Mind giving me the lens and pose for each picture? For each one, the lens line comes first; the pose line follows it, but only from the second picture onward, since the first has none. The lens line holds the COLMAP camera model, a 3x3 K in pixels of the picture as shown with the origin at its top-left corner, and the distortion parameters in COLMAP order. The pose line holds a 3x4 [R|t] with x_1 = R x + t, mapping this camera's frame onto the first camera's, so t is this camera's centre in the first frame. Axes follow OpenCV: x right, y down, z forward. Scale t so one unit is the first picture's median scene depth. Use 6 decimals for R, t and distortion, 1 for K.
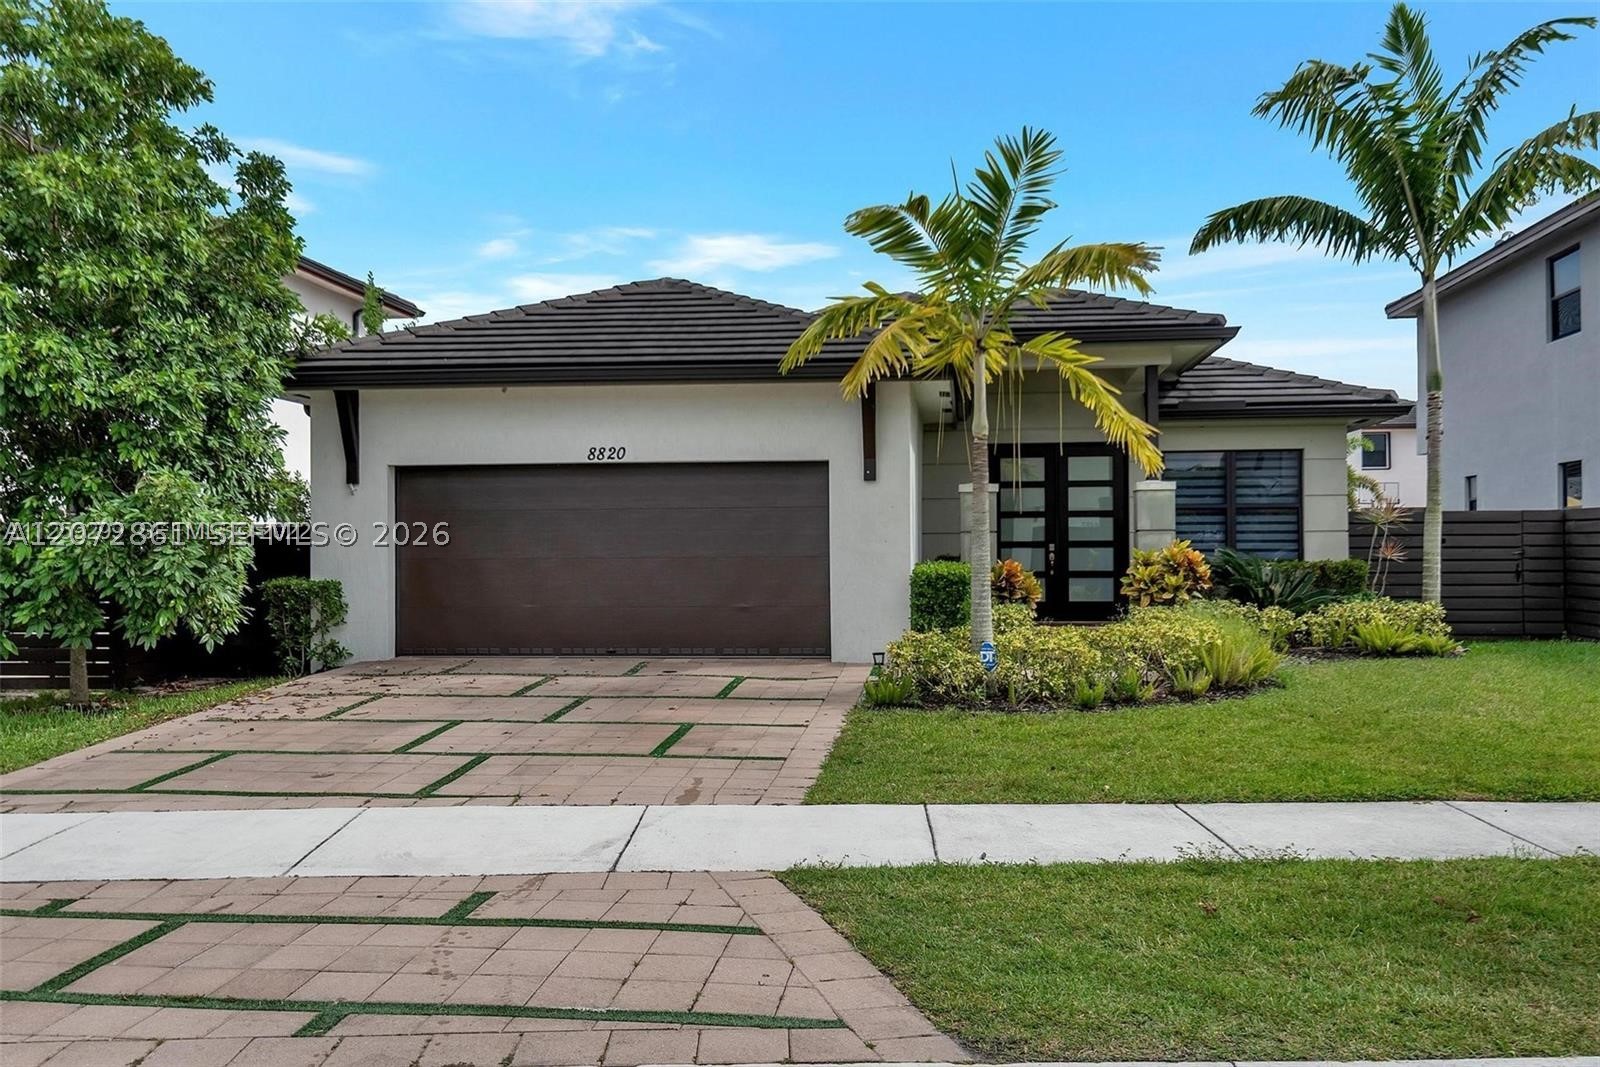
lens RADIAL K [[1384.0, 0, 797.6], [0, 1384.0, 592.0], [0, 0, 1]] dist [0.007664, 0.000427]
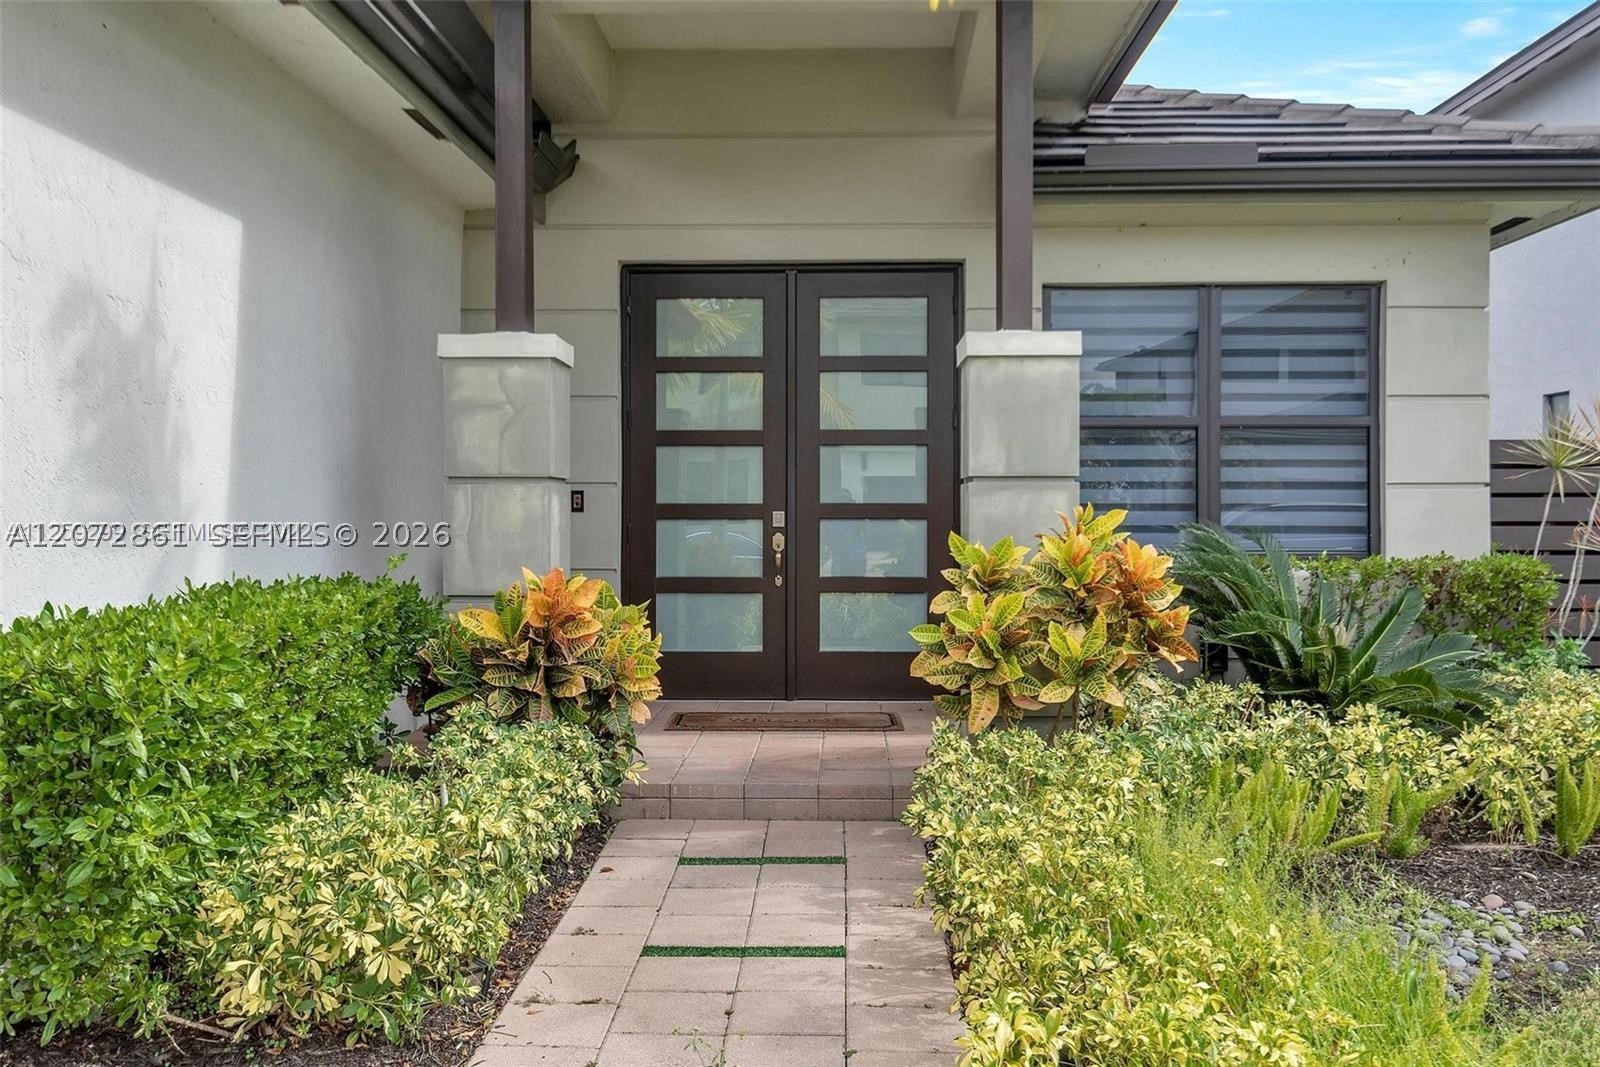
lens RADIAL K [[1460.6, 0, 802.3], [0, 1460.6, 526.0], [0, 0, 1]] dist [-0.001528, 0.000000]
pose [[0.996150, 0.005167, 0.087510, 0.159508], [-0.004087, 0.999913, -0.012513, -0.025796], [-0.087567, 0.012107, 0.996085, 0.595624]]
